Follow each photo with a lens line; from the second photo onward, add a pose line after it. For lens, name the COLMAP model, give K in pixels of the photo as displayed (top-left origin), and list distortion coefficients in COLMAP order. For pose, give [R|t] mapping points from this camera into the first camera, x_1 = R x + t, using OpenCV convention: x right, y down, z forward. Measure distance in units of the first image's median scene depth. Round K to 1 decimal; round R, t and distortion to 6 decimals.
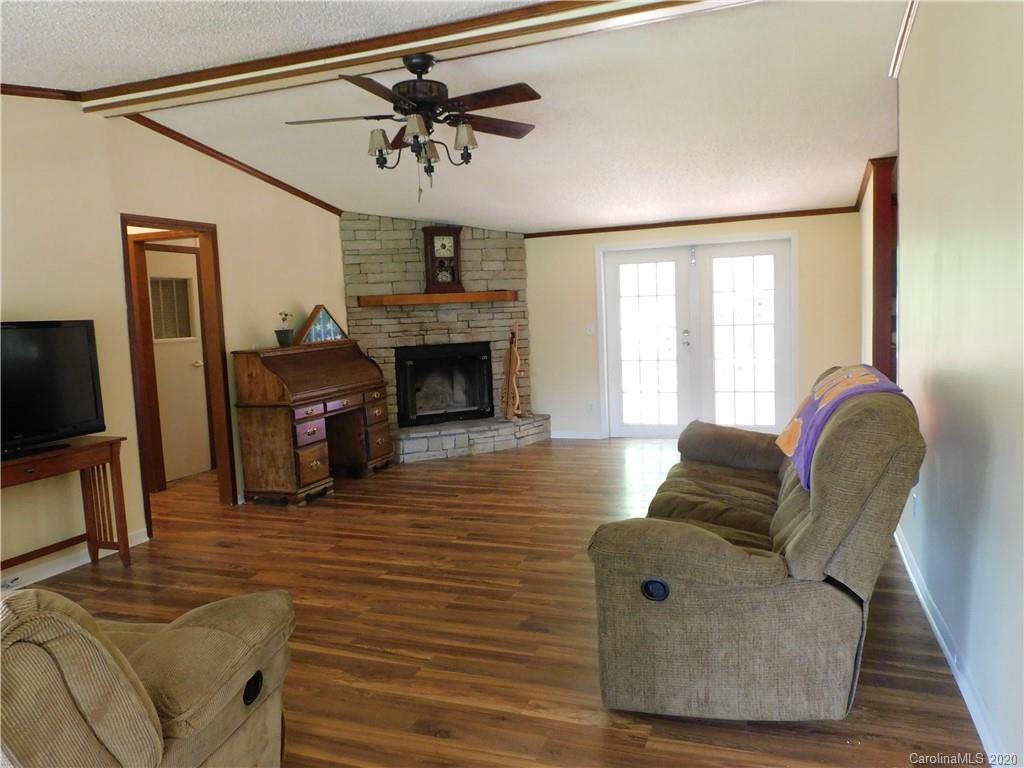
lens RADIAL K [[724.7, 0, 517.1], [0, 724.7, 383.5], [0, 0, 1]] dist [-0.009174, -0.001726]
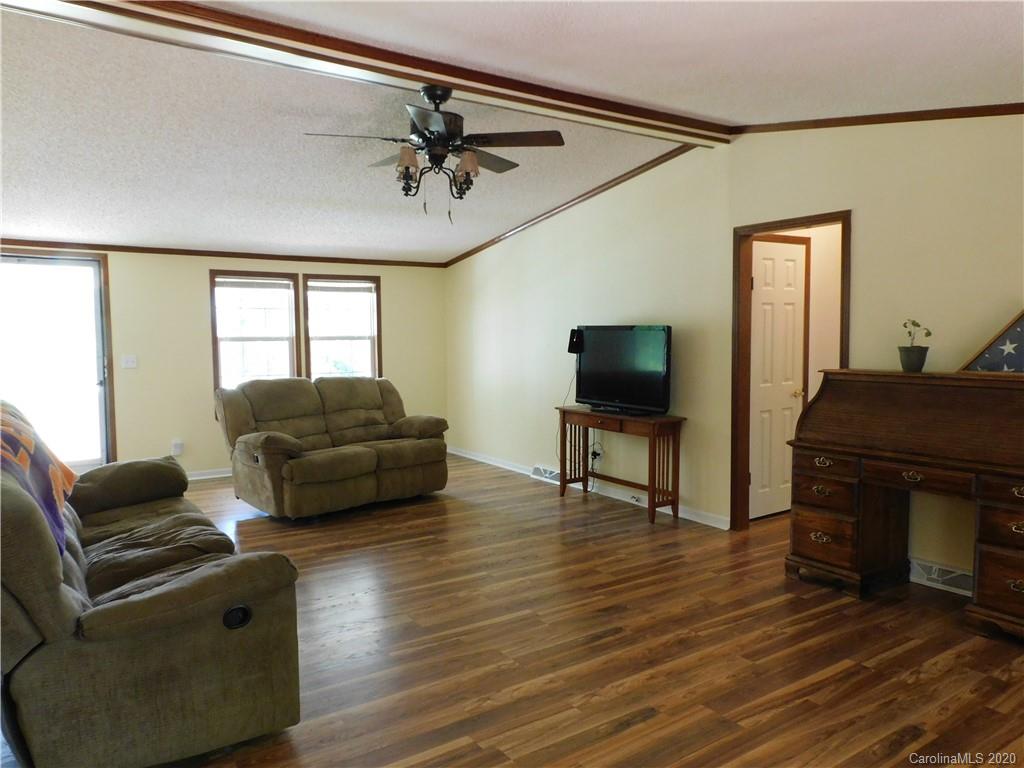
lens RADIAL K [[724.7, 0, 517.1], [0, 724.7, 383.5], [0, 0, 1]] dist [-0.009174, -0.001726]
pose [[-0.569042, 0.108056, -0.815178, 0.529249], [-0.051612, 0.984681, 0.166553, -0.163605], [0.820687, 0.136849, -0.554748, 1.320164]]
